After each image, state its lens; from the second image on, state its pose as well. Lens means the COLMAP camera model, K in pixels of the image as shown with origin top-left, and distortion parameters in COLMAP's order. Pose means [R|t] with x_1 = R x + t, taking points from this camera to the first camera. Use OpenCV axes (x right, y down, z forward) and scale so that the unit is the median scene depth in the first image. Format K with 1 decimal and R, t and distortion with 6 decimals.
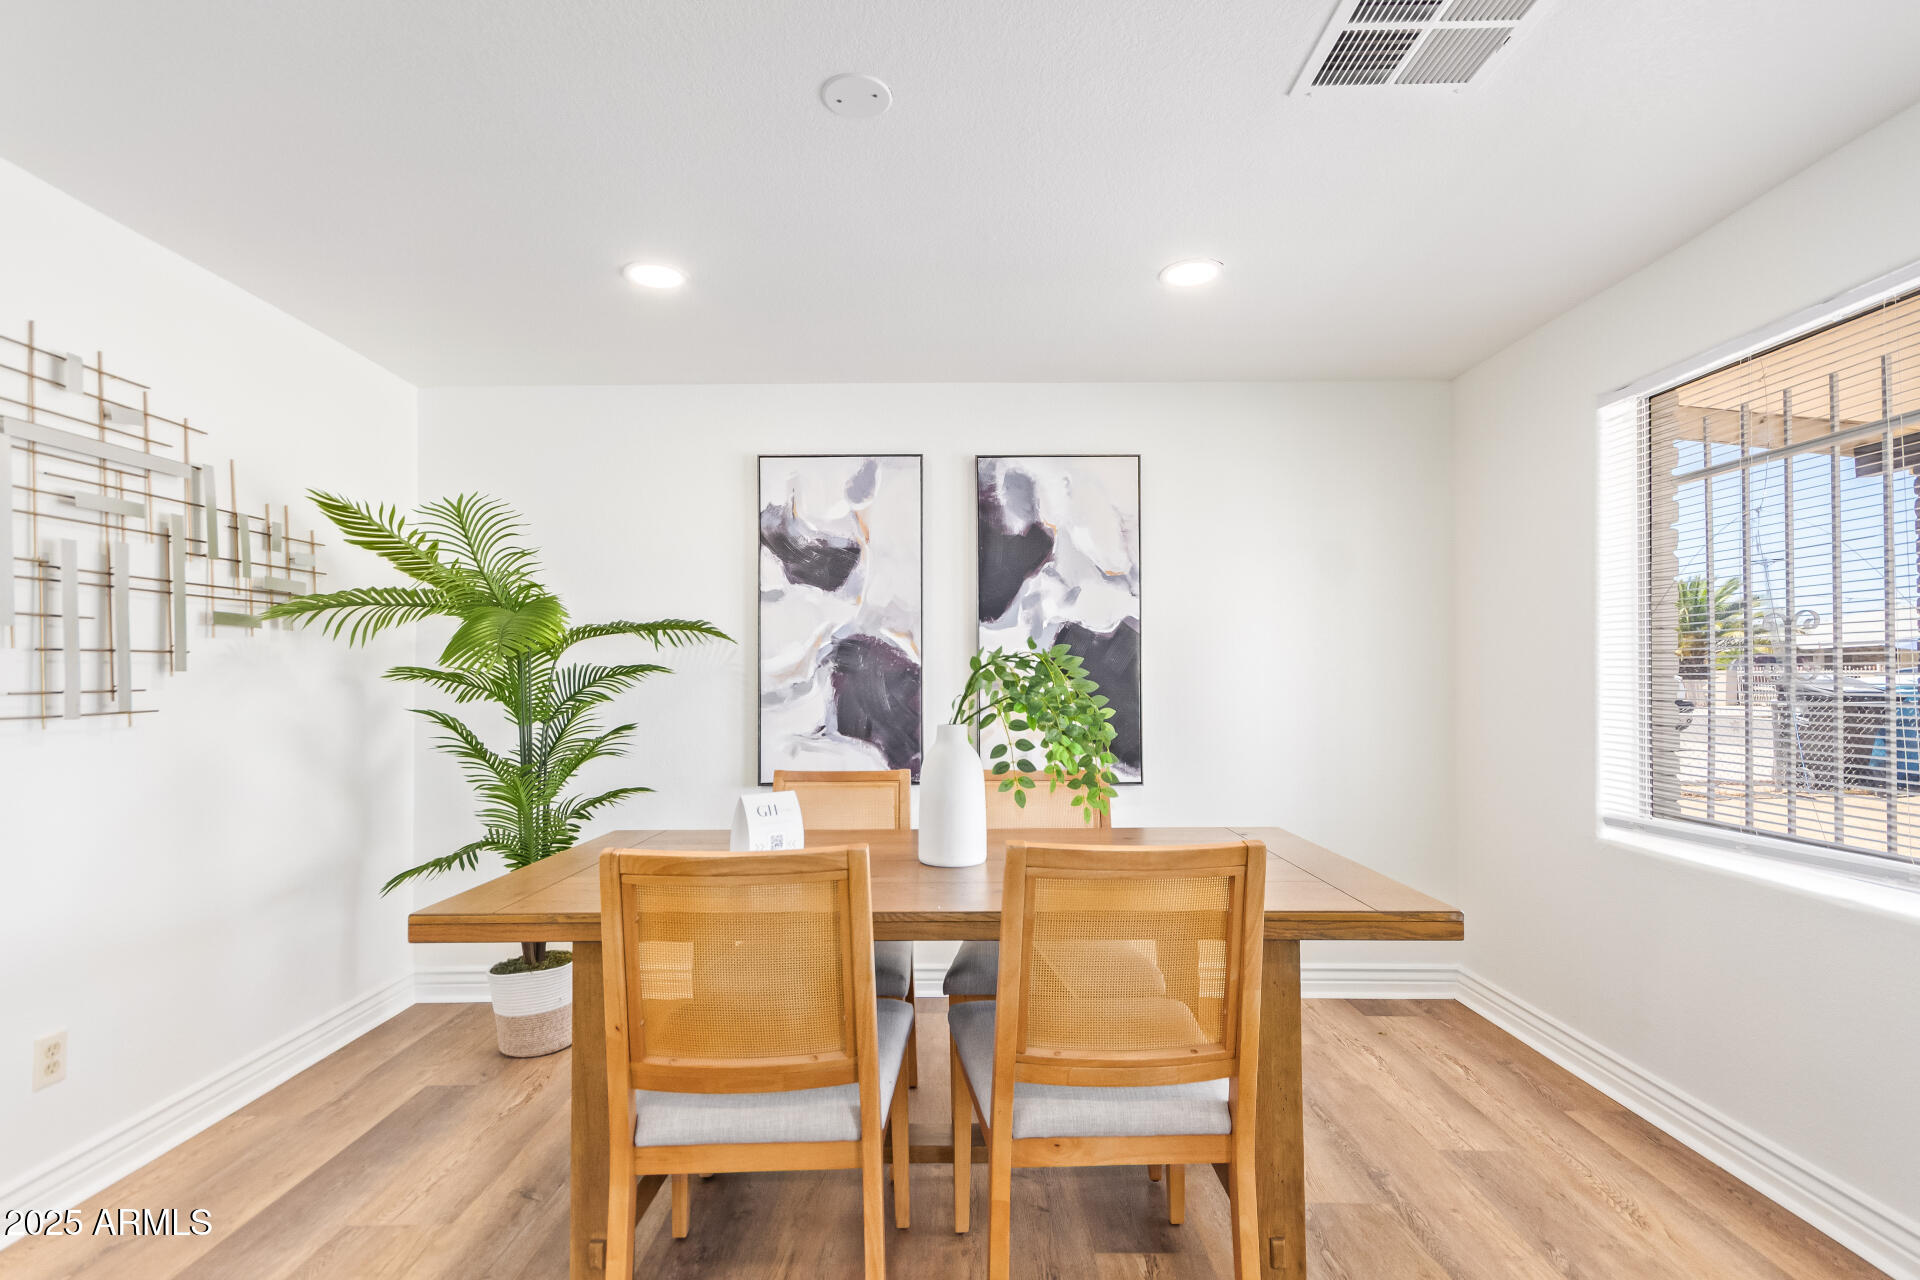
lens RADIAL K [[896.1, 0, 961.0], [0, 896.1, 656.0], [0, 0, 1]] dist [0.004045, 0.000675]
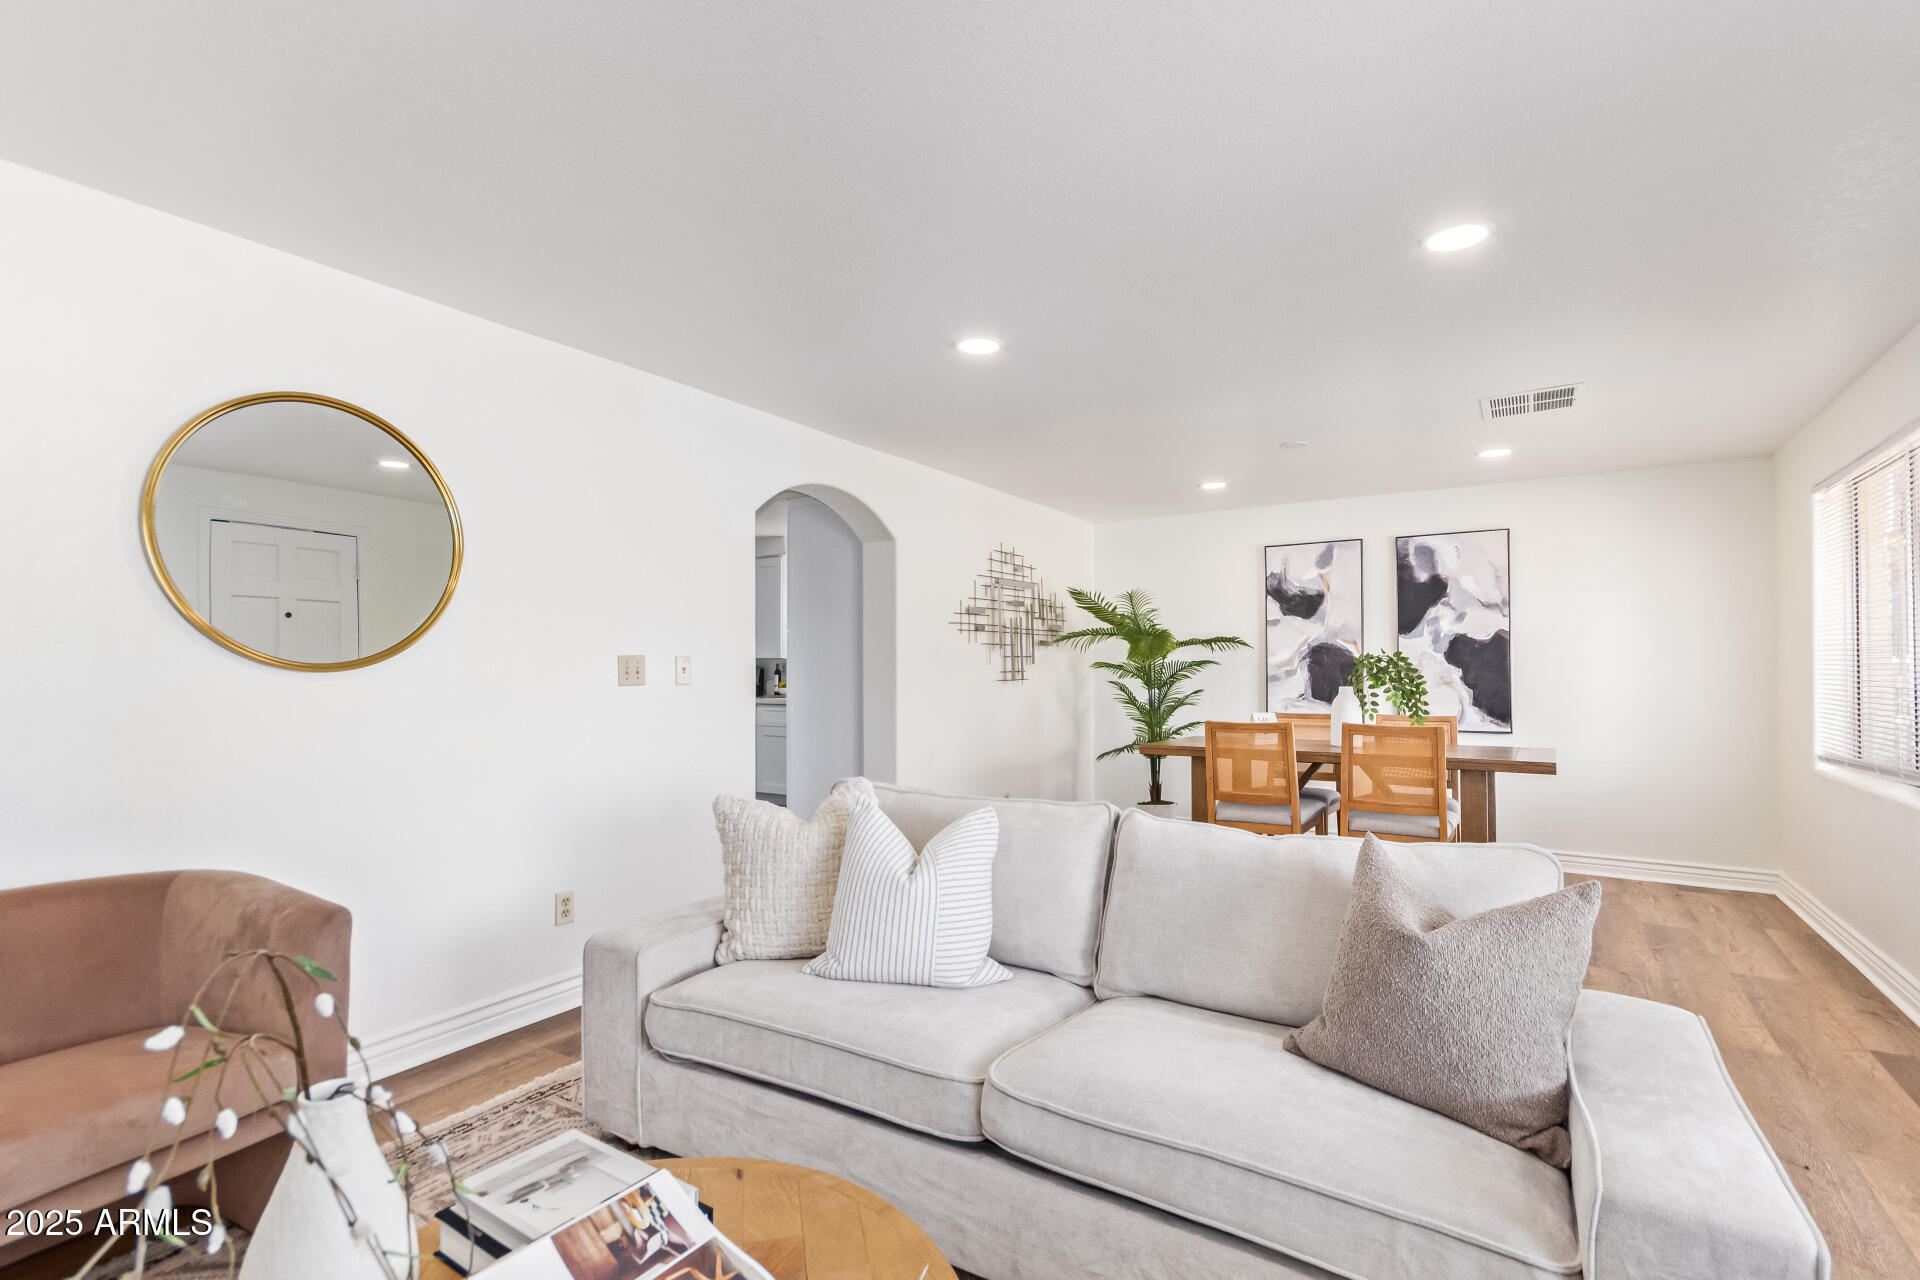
lens RADIAL K [[896.1, 0, 959.5], [0, 896.1, 658.6], [0, 0, 1]] dist [0.004045, 0.000675]
pose [[0.837771, -0.005289, -0.545996, 0.256906], [0.010831, 0.999917, 0.006933, -0.013256], [0.545914, -0.011722, 0.837759, -0.904494]]
